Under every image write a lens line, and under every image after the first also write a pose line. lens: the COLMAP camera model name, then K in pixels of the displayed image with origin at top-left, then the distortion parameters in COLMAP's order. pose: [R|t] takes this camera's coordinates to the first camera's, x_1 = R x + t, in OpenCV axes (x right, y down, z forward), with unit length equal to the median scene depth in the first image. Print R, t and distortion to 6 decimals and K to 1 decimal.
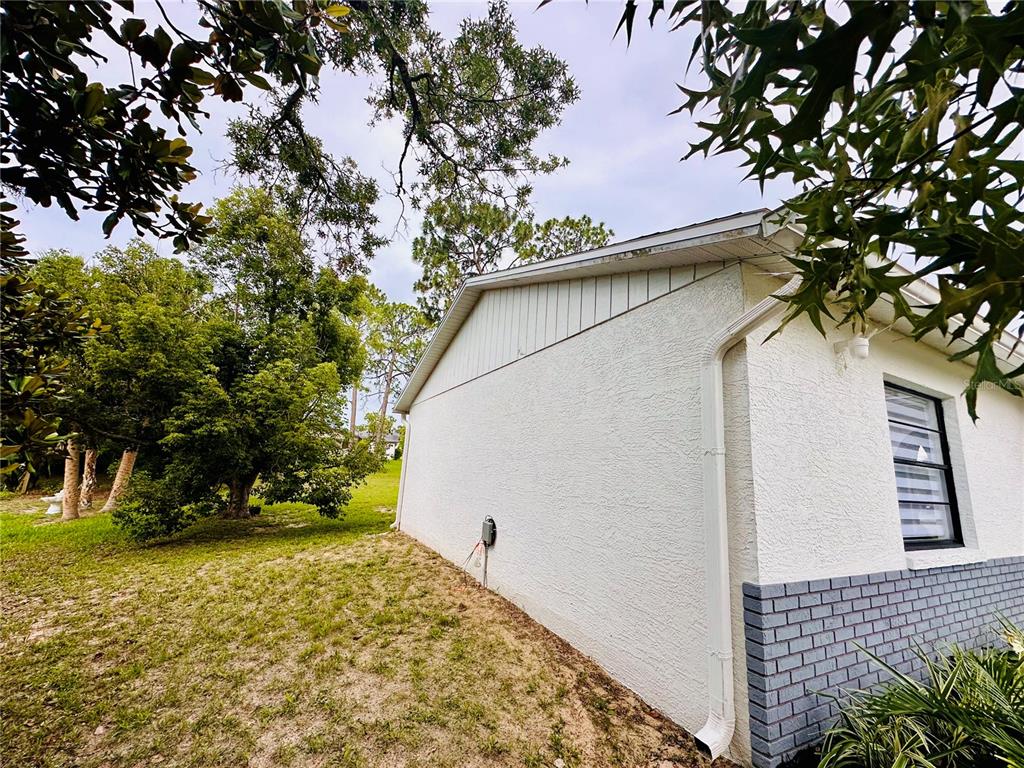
lens RADIAL K [[411.4, 0, 512.0], [0, 411.4, 384.0], [0, 0, 1]] dist [-0.000482, 0.000116]
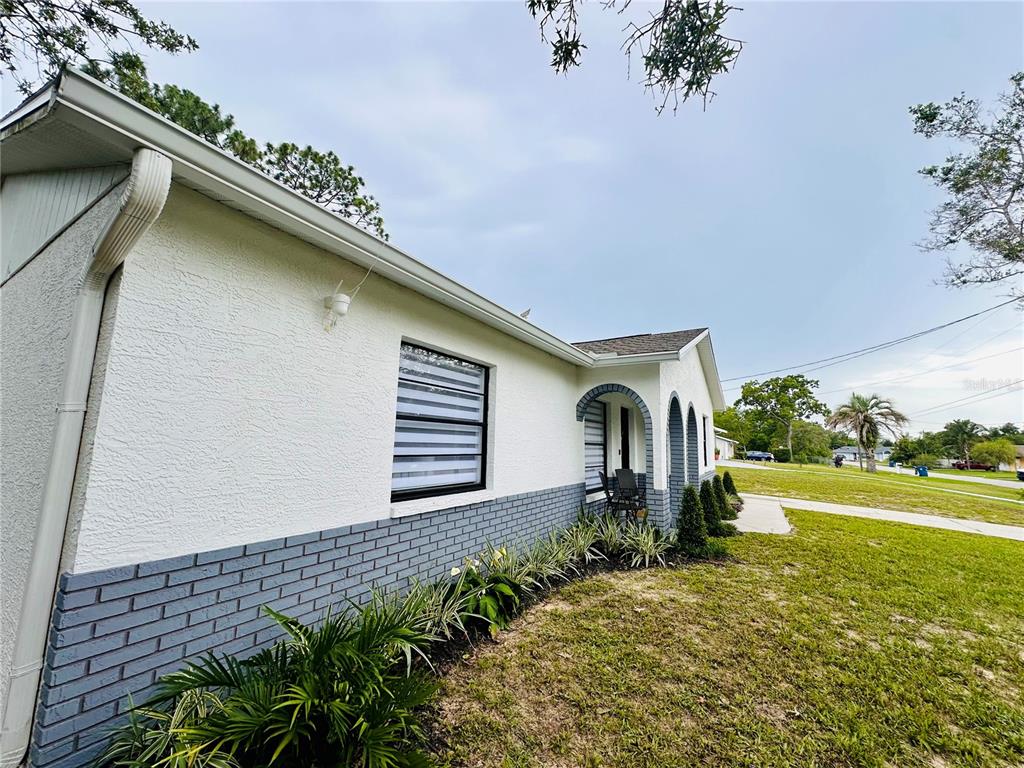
lens RADIAL K [[411.0, 0, 514.2], [0, 411.0, 372.7], [0, 0, 1]] dist [-0.002447, 0.000656]
pose [[0.854158, 0.050834, 0.517523, 0.488914], [-0.083572, 0.995693, 0.040131, -0.001372], [-0.513254, -0.077528, 0.854728, -0.046683]]
